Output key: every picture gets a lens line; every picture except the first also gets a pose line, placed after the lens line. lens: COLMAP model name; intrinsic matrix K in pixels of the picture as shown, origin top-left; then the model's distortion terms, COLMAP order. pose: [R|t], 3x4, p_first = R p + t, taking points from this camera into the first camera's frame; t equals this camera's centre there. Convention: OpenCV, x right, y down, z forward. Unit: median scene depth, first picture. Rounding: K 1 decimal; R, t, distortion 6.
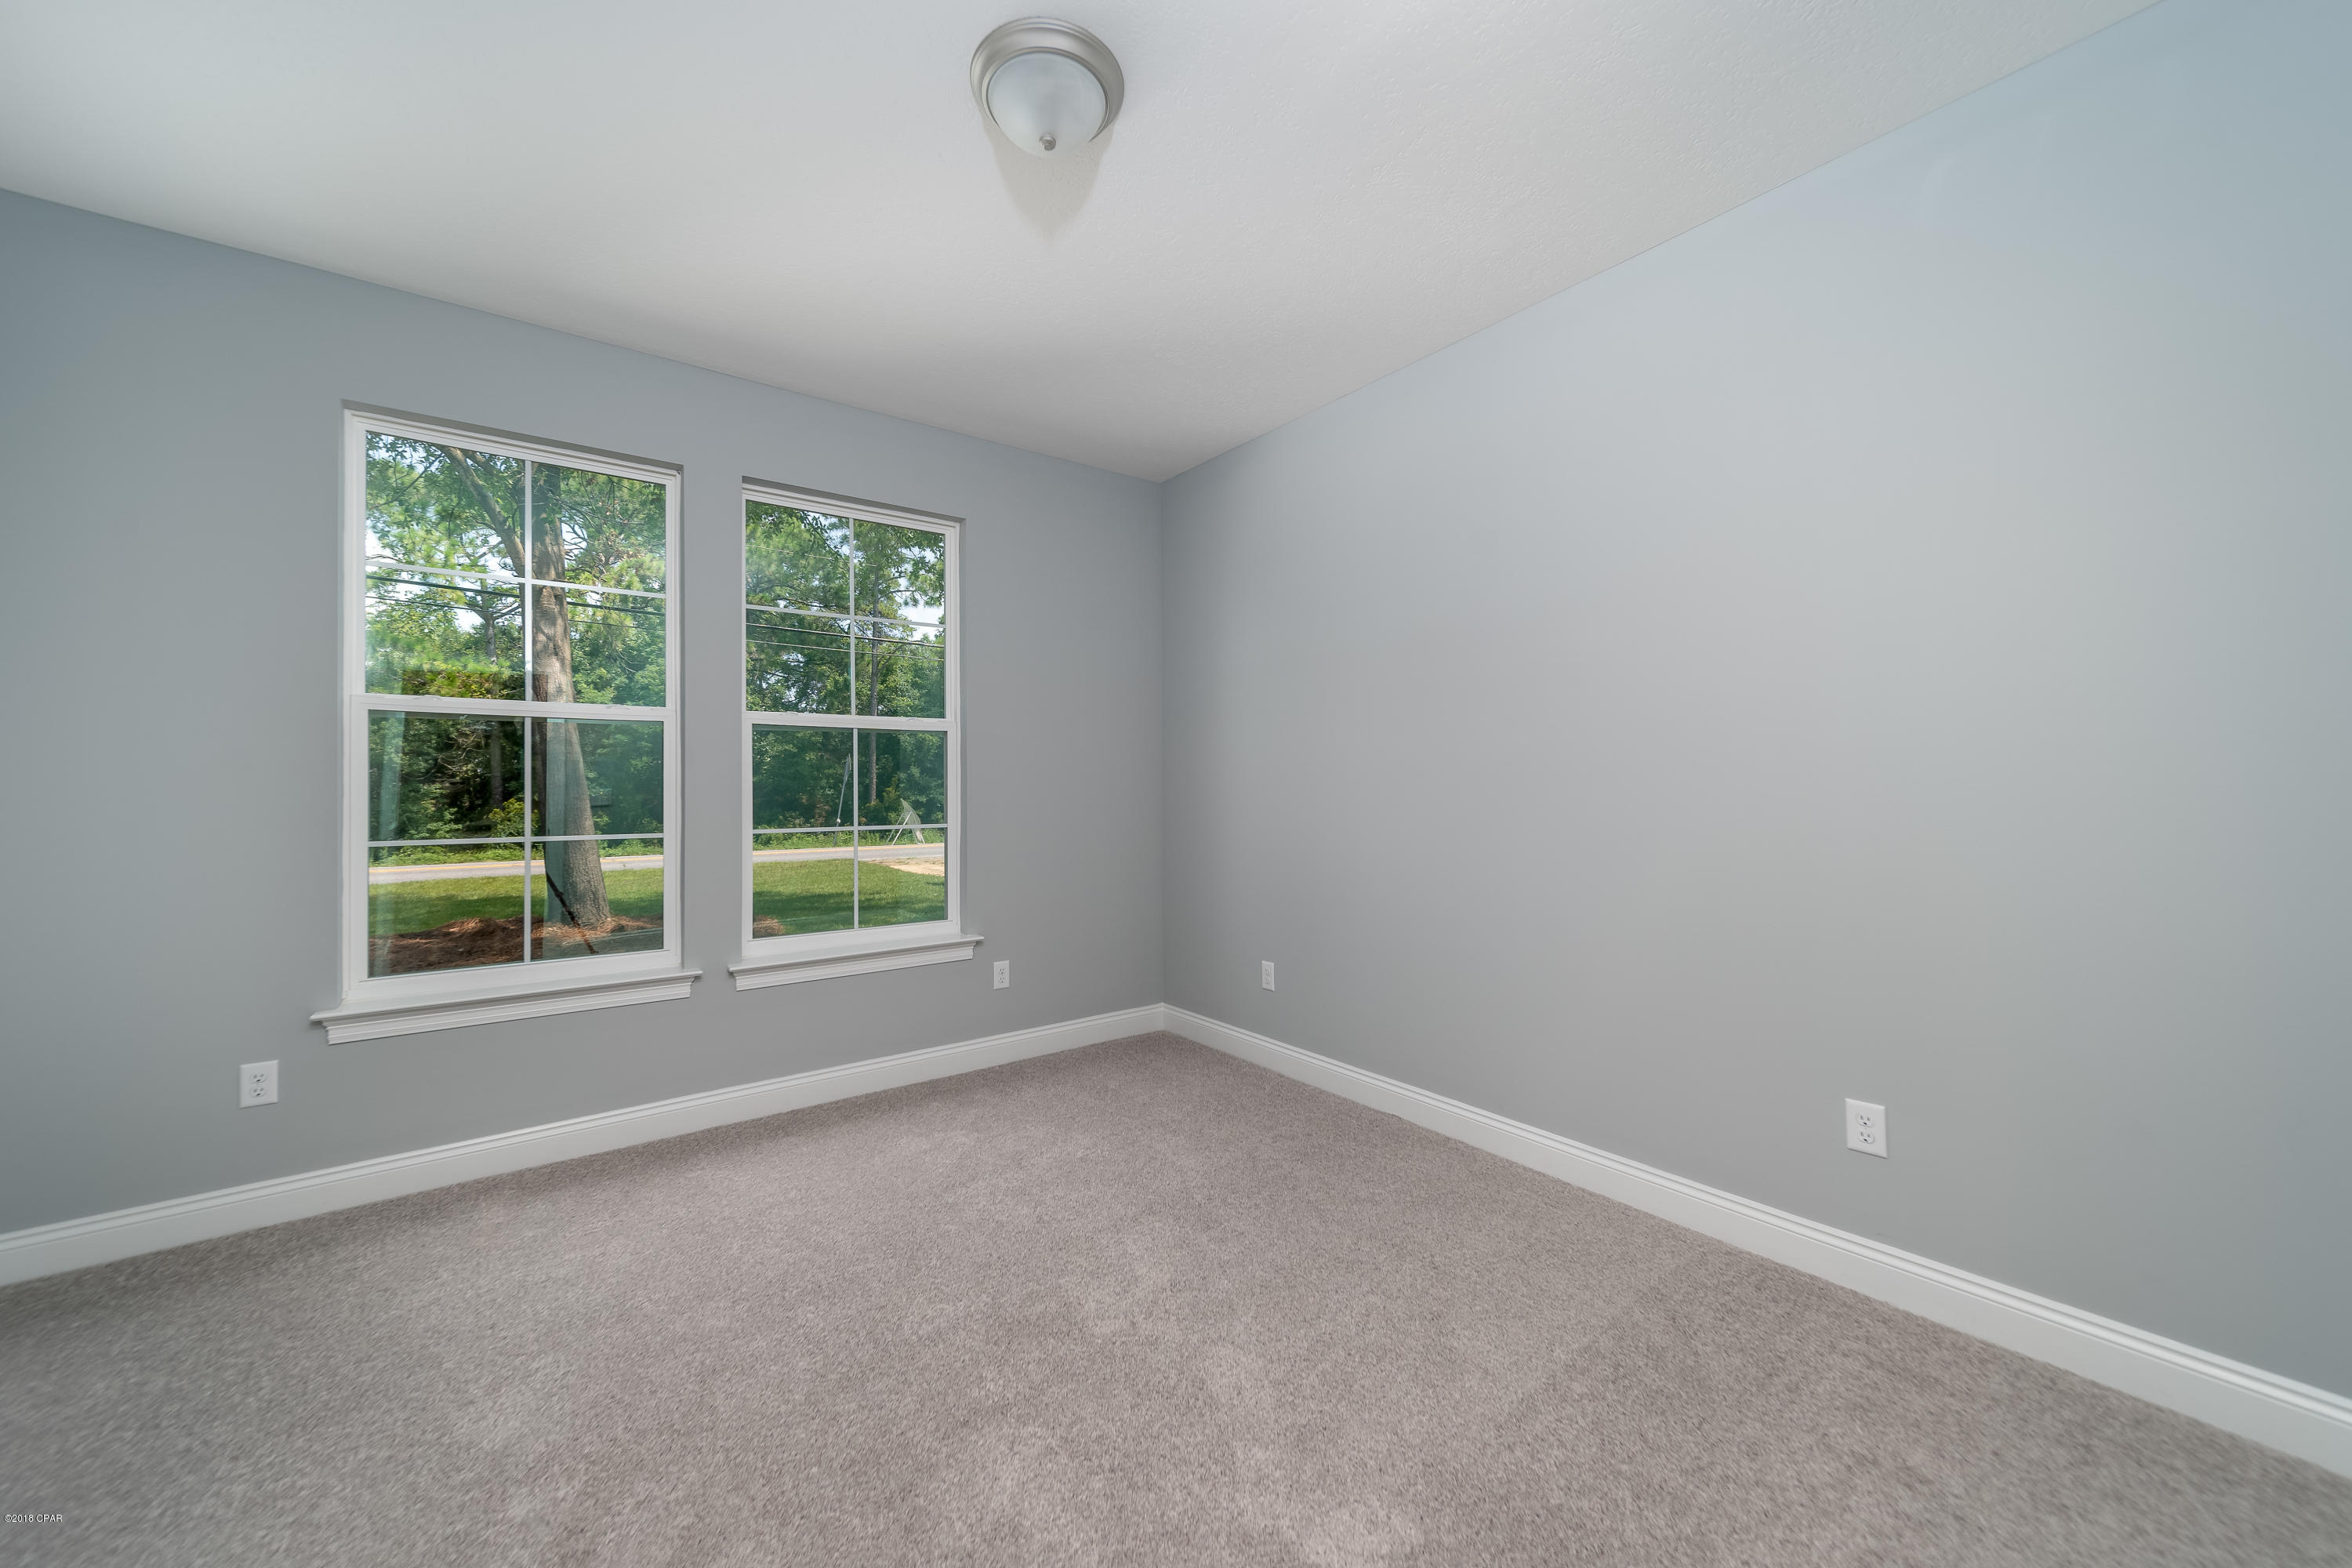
lens RADIAL K [[1089.7, 0, 1153.1], [0, 1089.7, 769.3], [0, 0, 1]] dist [0.004843, 0.001268]
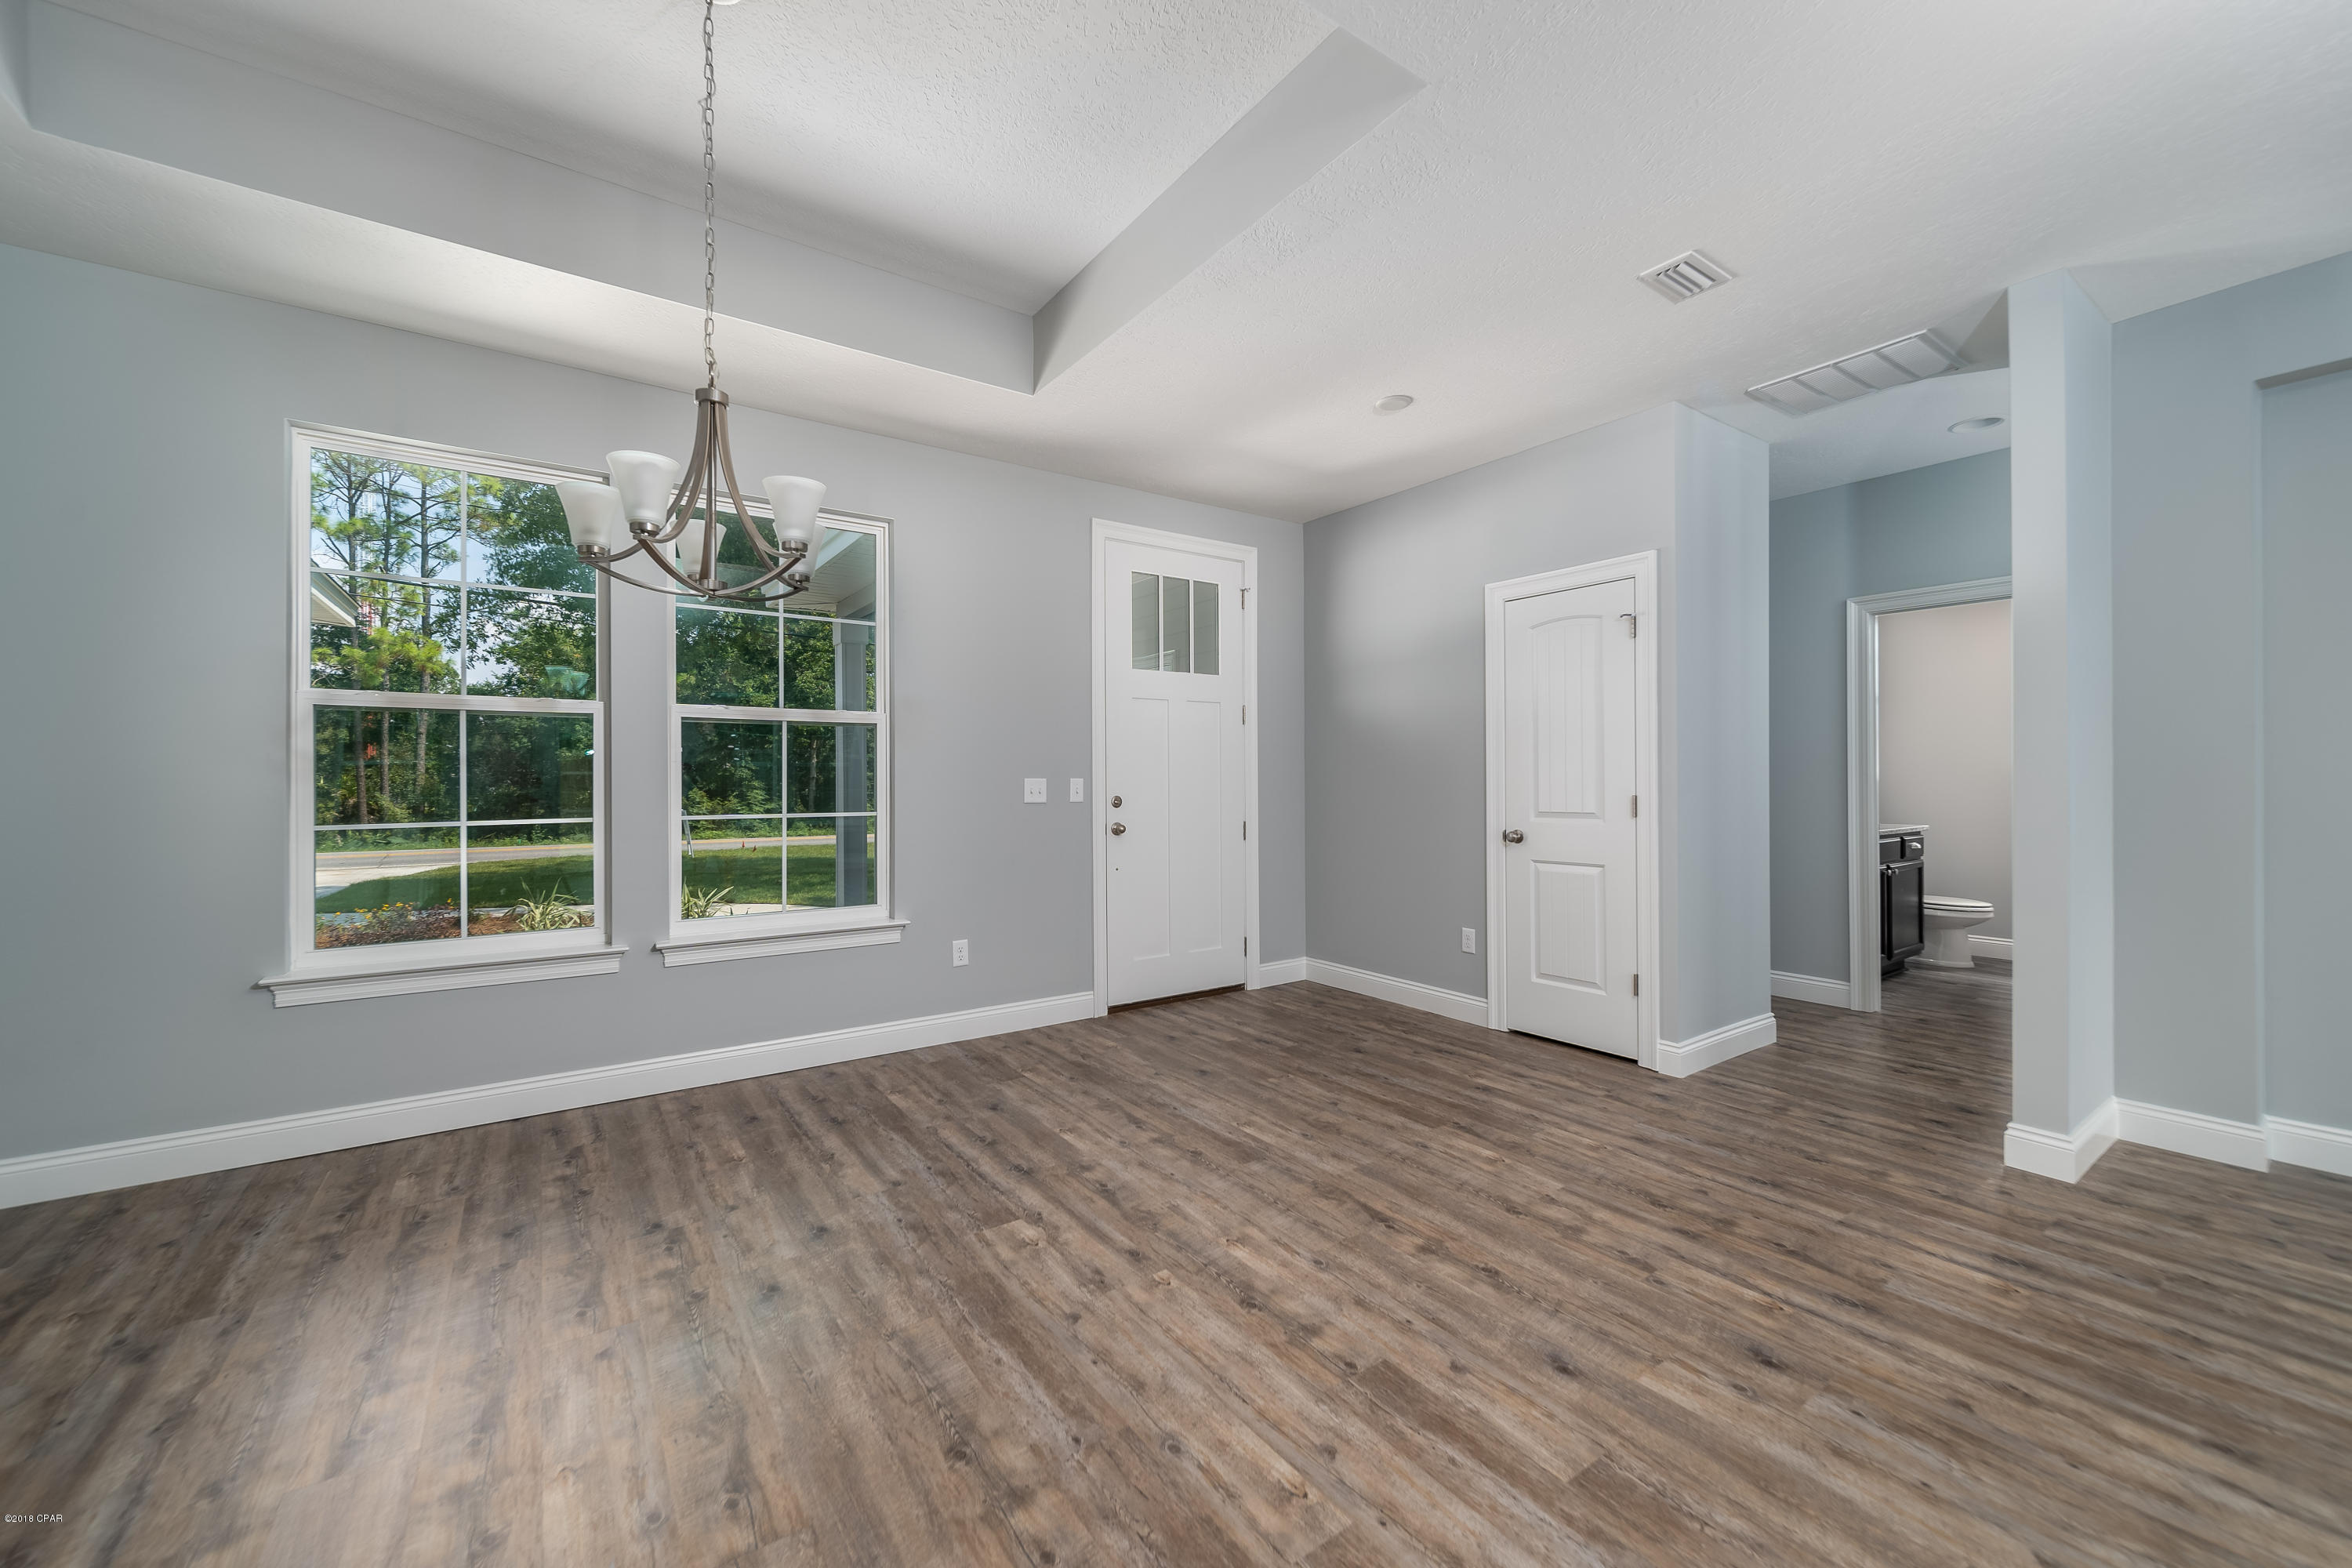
lens RADIAL K [[888.6, 0, 1171.8], [0, 888.6, 776.4], [0, 0, 1]] dist [0.003939, -0.000258]
pose [[0.988101, 0.002173, -0.153793, 0.240683], [0.000369, 0.999864, 0.016502, 0.001777], [0.153808, -0.016362, 0.987965, 0.214611]]
